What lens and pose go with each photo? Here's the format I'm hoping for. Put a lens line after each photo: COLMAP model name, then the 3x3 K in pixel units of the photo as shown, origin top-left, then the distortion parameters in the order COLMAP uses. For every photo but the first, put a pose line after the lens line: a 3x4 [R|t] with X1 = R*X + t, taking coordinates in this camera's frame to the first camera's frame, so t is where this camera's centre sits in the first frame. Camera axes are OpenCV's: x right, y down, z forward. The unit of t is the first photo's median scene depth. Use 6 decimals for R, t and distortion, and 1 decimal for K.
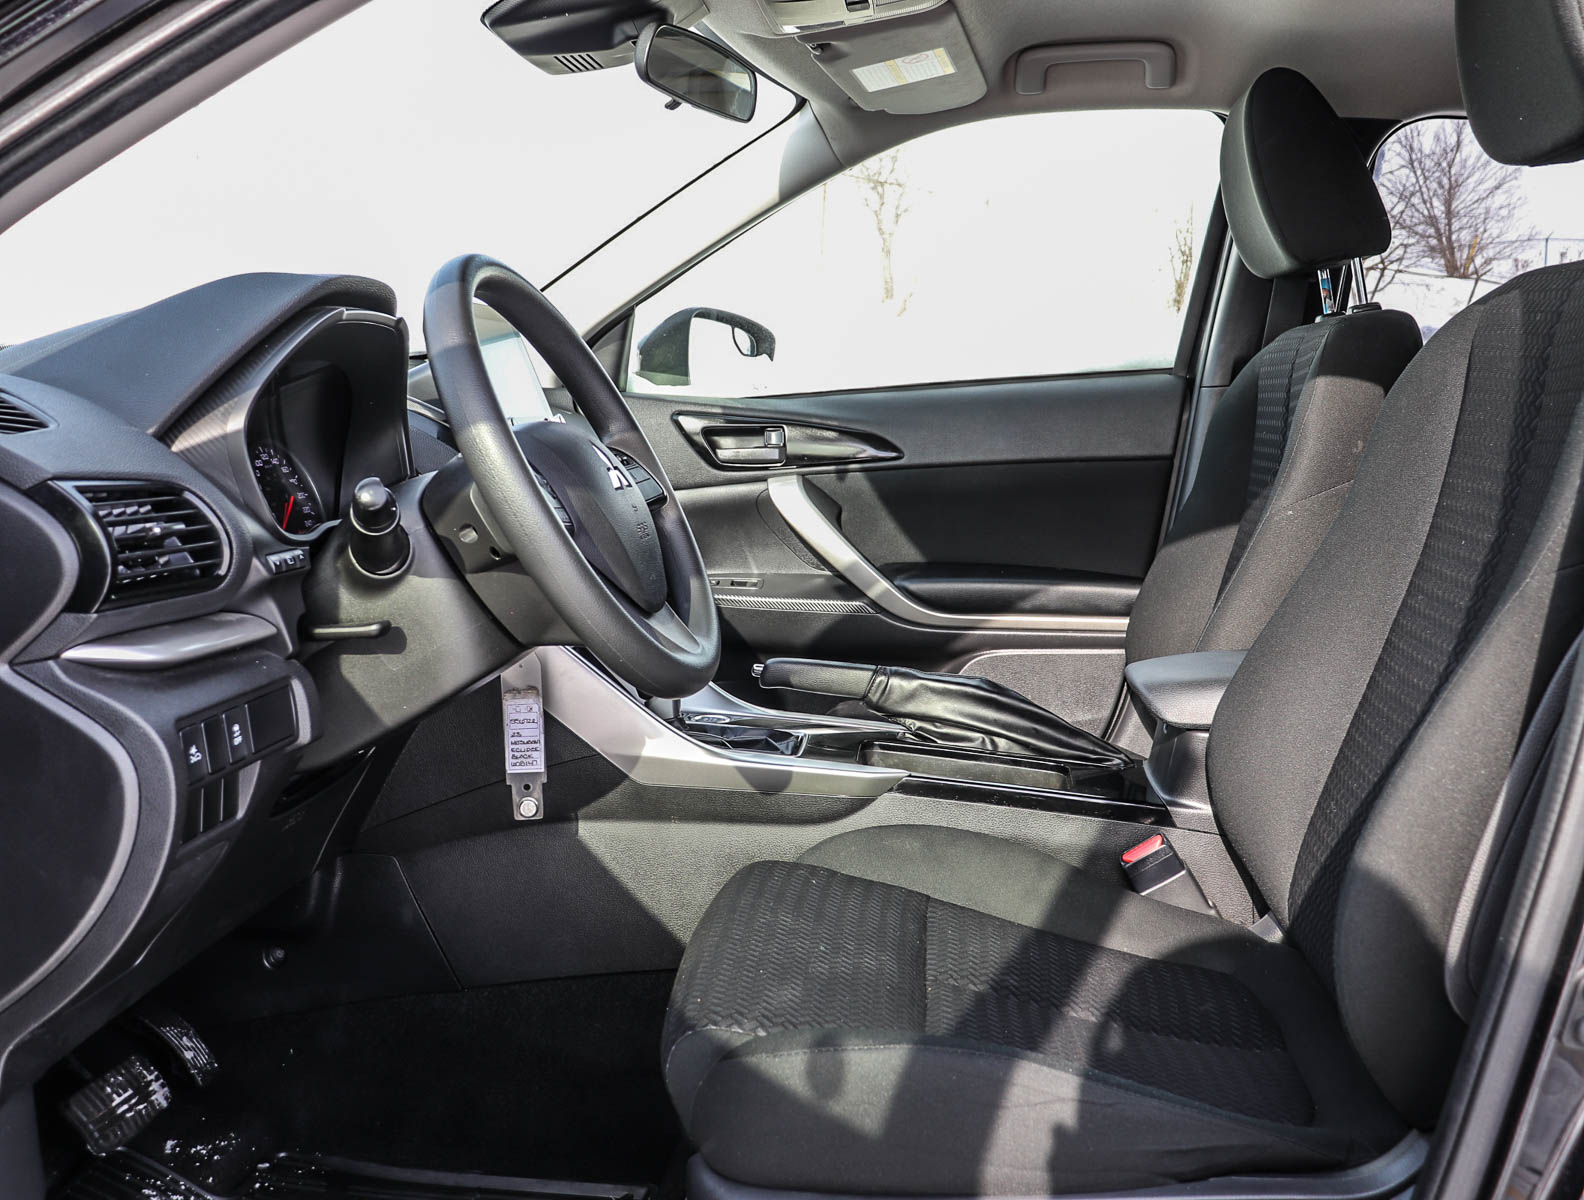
lens RADIAL K [[1479.0, 0, 792.0], [0, 1479.0, 600.0], [0, 0, 1]] dist [-0.159888, 0.104538]
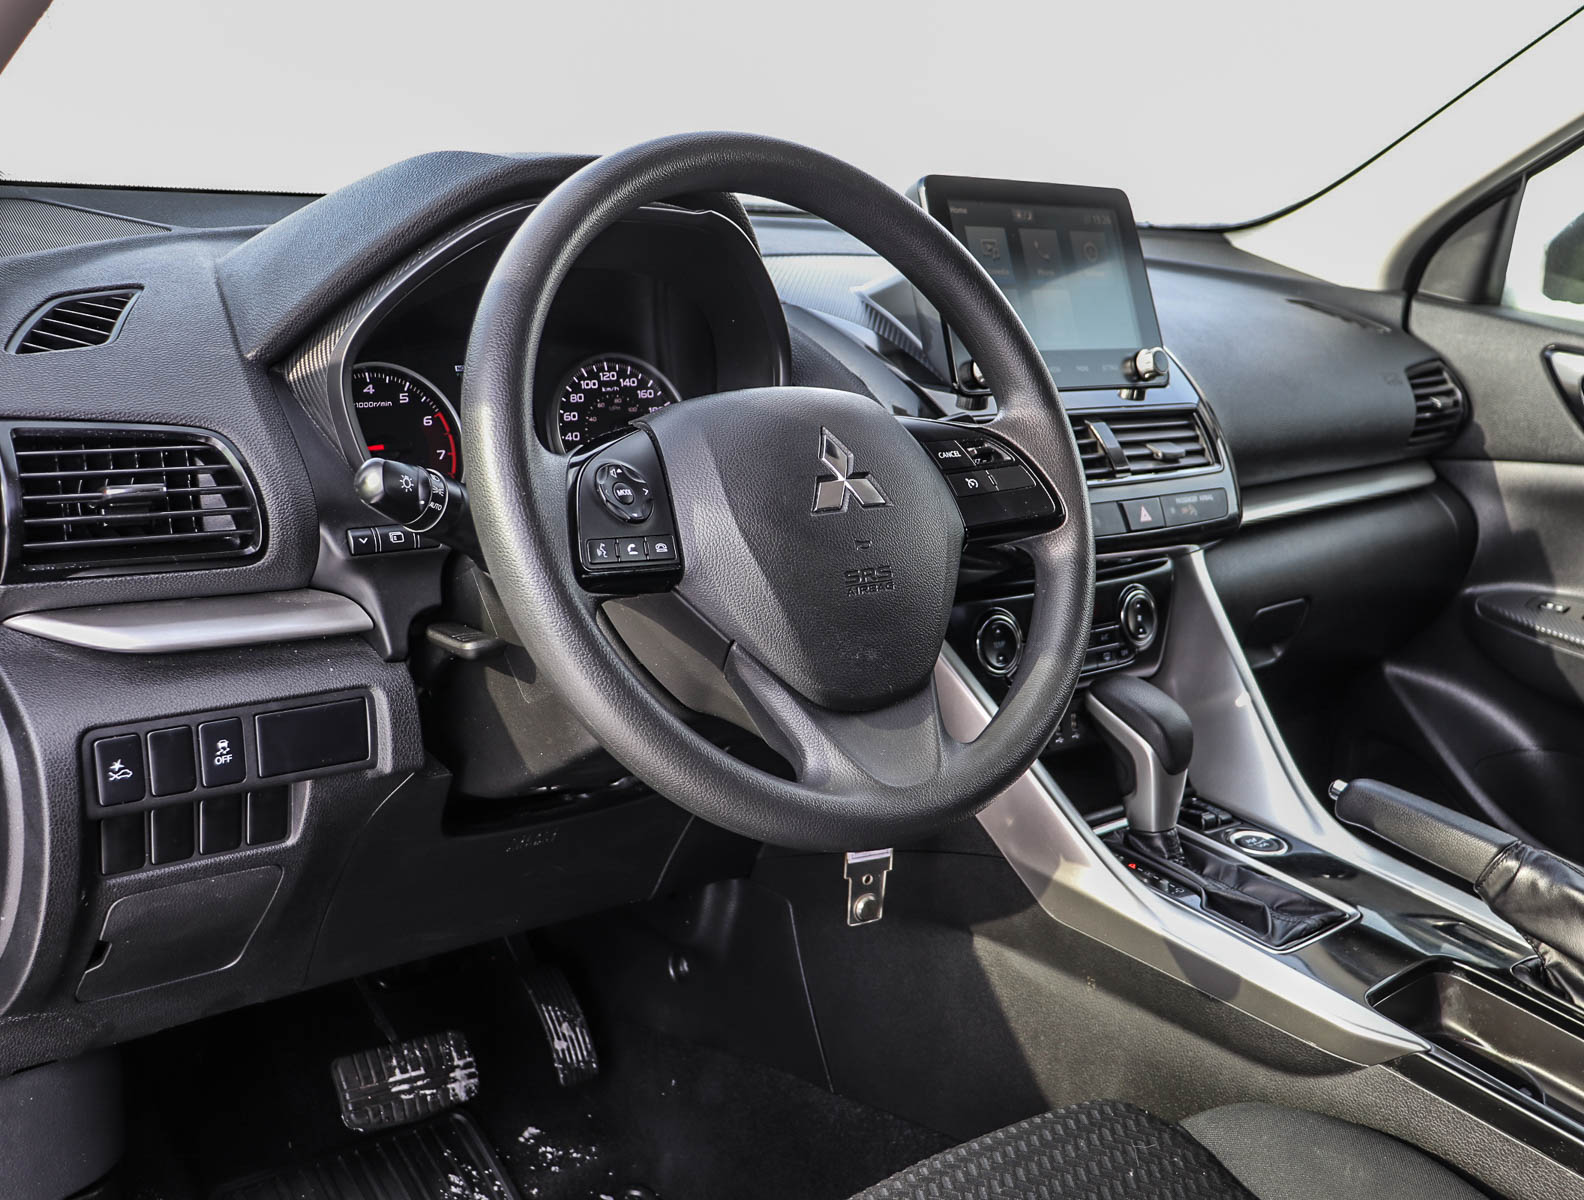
lens RADIAL K [[1697.3, 0, 825.9], [0, 1697.3, 637.5], [0, 0, 1]] dist [-0.115097, 0.034020]
pose [[0.736063, 0.223634, -0.638904, 0.318265], [-0.152027, 0.974353, 0.165905, -0.125626], [0.659620, -0.024986, 0.751184, 0.380868]]
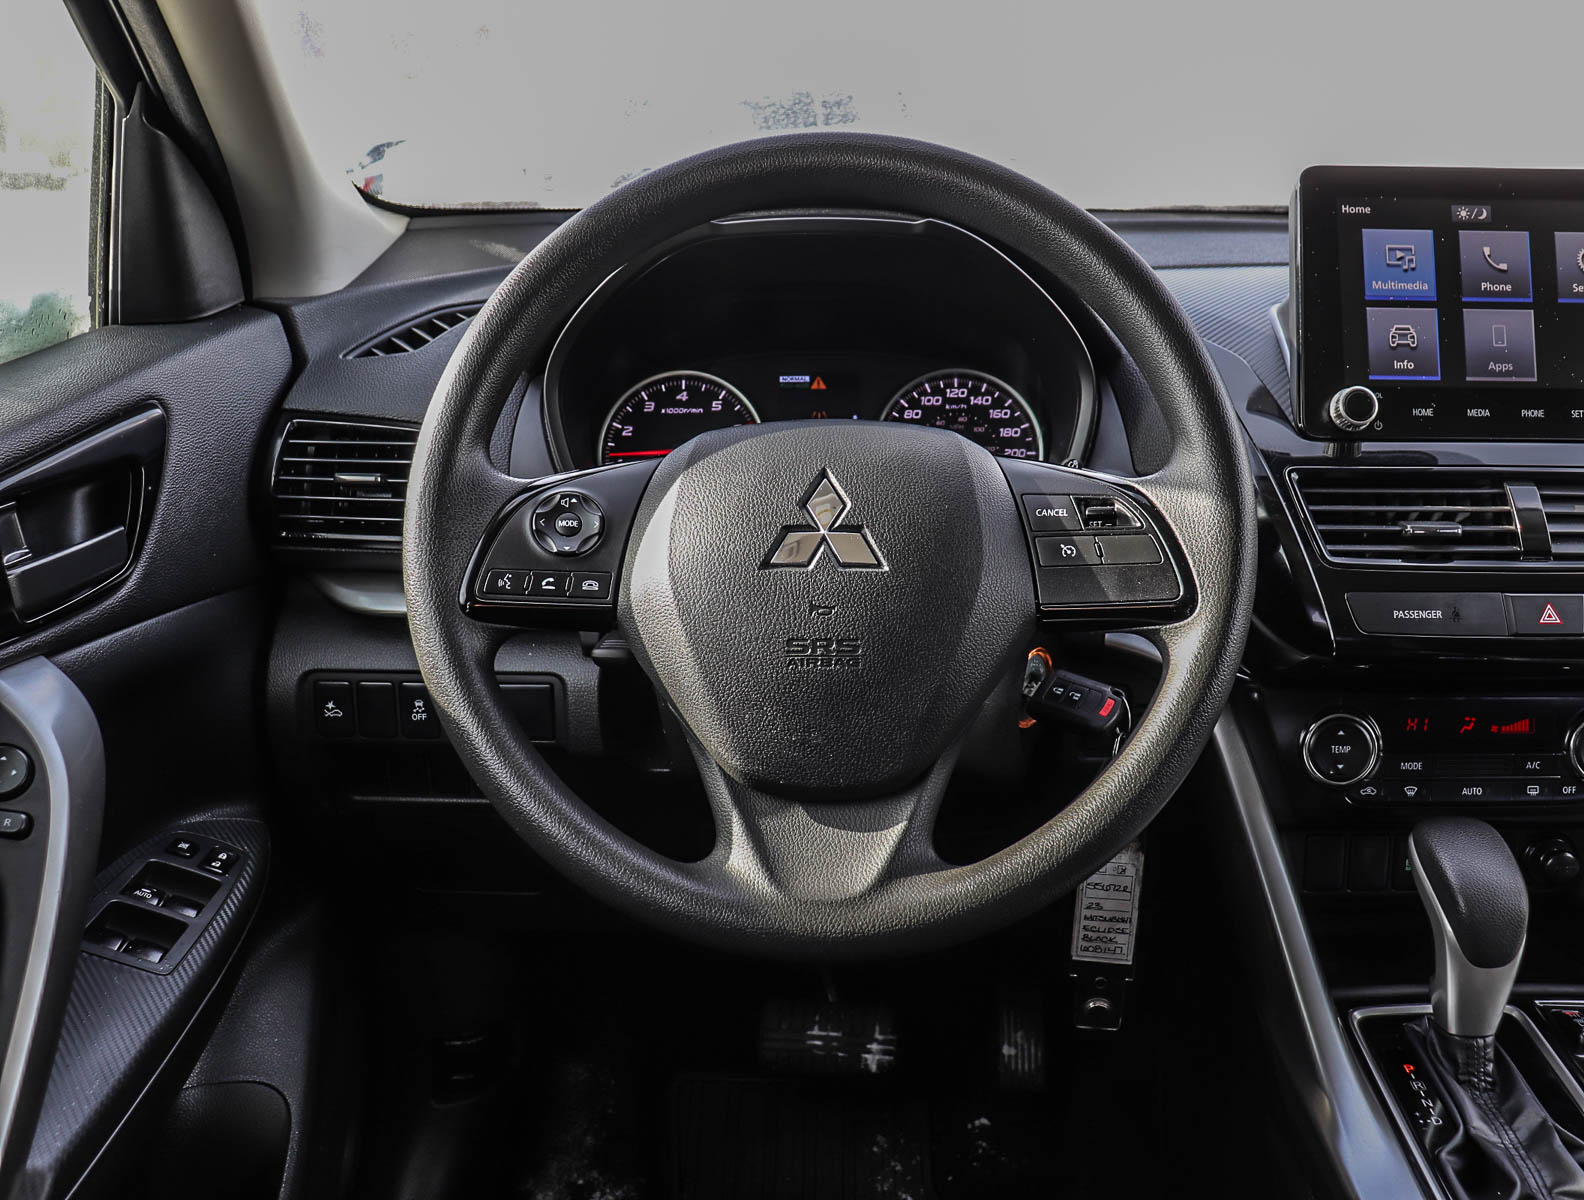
lens RADIAL K [[1479.0, 0, 792.0], [0, 1479.0, 600.0], [0, 0, 1]] dist [-0.159888, 0.104538]
pose [[0.084844, 0.291728, -0.952731, 0.362308], [-0.127017, 0.951544, 0.280054, -0.191032], [0.988265, 0.097252, 0.117787, 0.809202]]
